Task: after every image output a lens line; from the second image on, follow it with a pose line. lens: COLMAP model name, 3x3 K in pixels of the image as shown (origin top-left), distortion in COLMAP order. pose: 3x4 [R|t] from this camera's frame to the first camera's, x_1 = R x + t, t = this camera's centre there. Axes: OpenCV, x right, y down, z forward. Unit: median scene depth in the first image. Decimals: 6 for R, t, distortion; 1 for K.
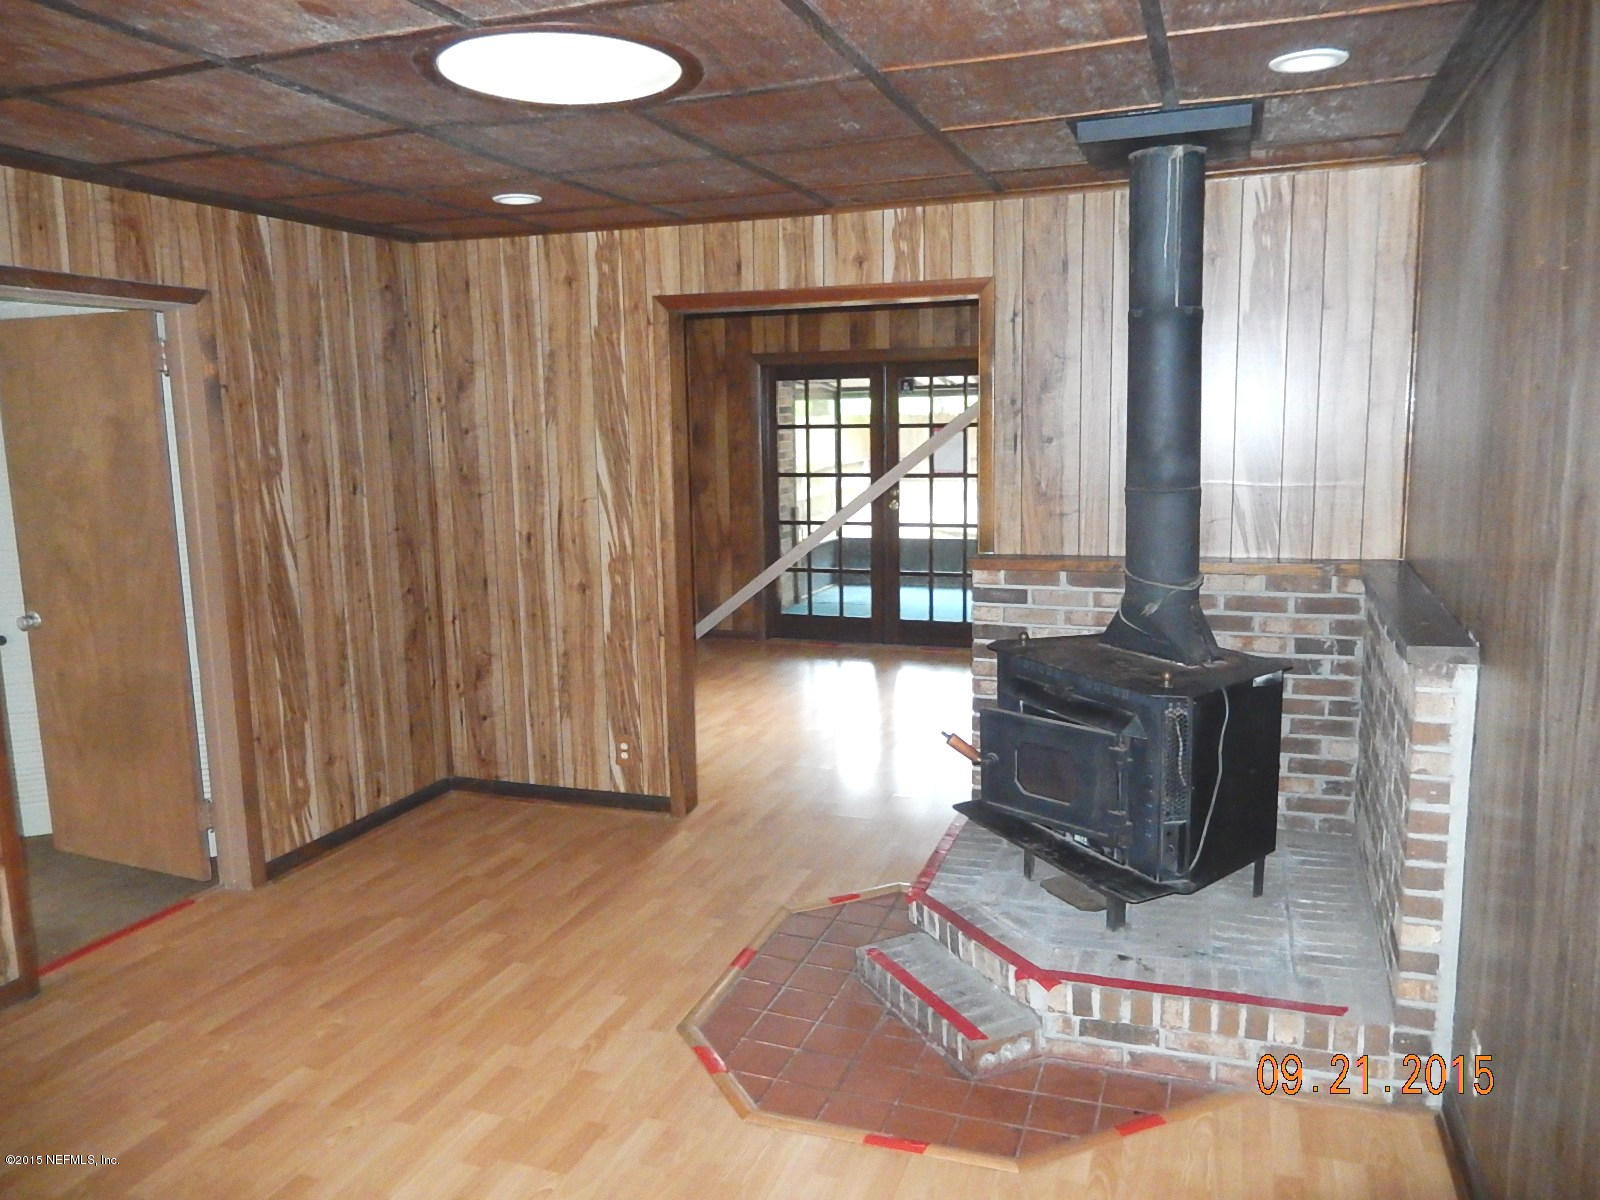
lens RADIAL K [[1177.3, 0, 798.2], [0, 1177.3, 599.6], [0, 0, 1]] dist [0.003511, -0.000113]
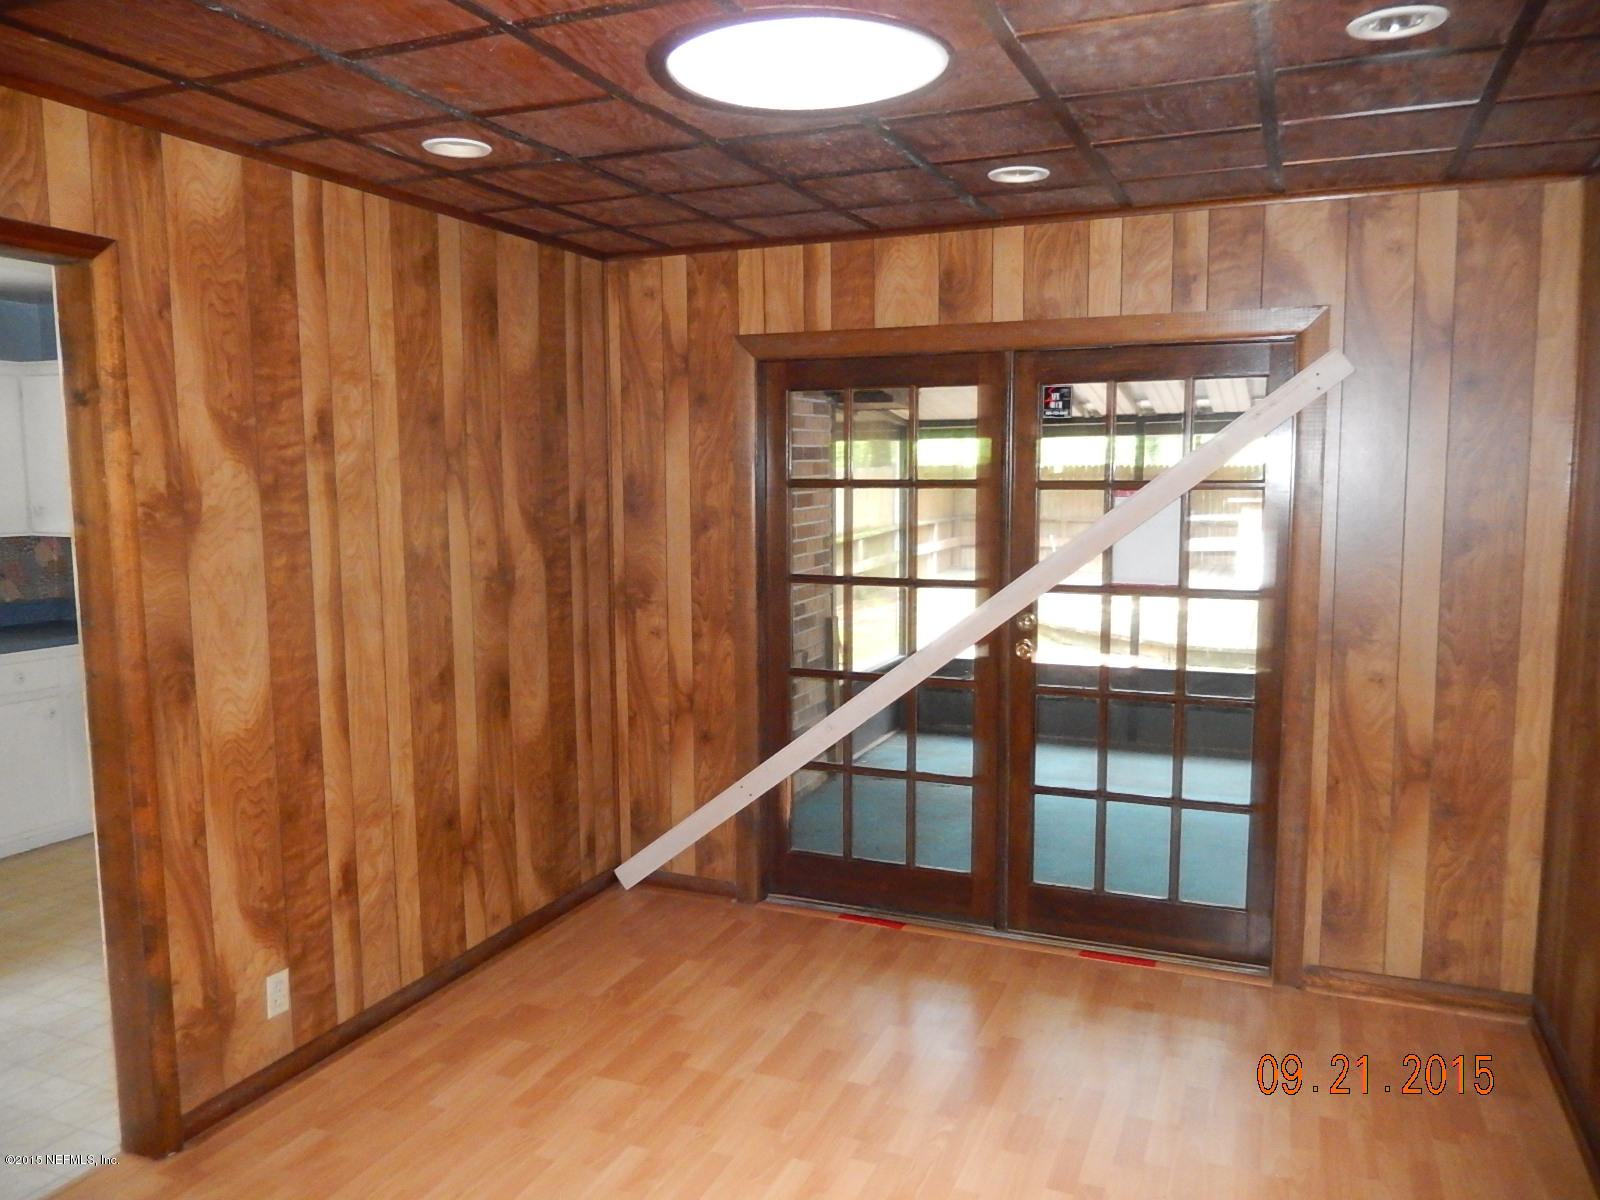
lens RADIAL K [[1177.3, 0, 803.7], [0, 1177.3, 598.1], [0, 0, 1]] dist [0.003511, -0.000113]
pose [[0.998592, 0.019873, -0.049180, 0.014636], [-0.022086, 0.998748, -0.044876, -0.075923], [0.048227, 0.045899, 0.997781, 0.506410]]
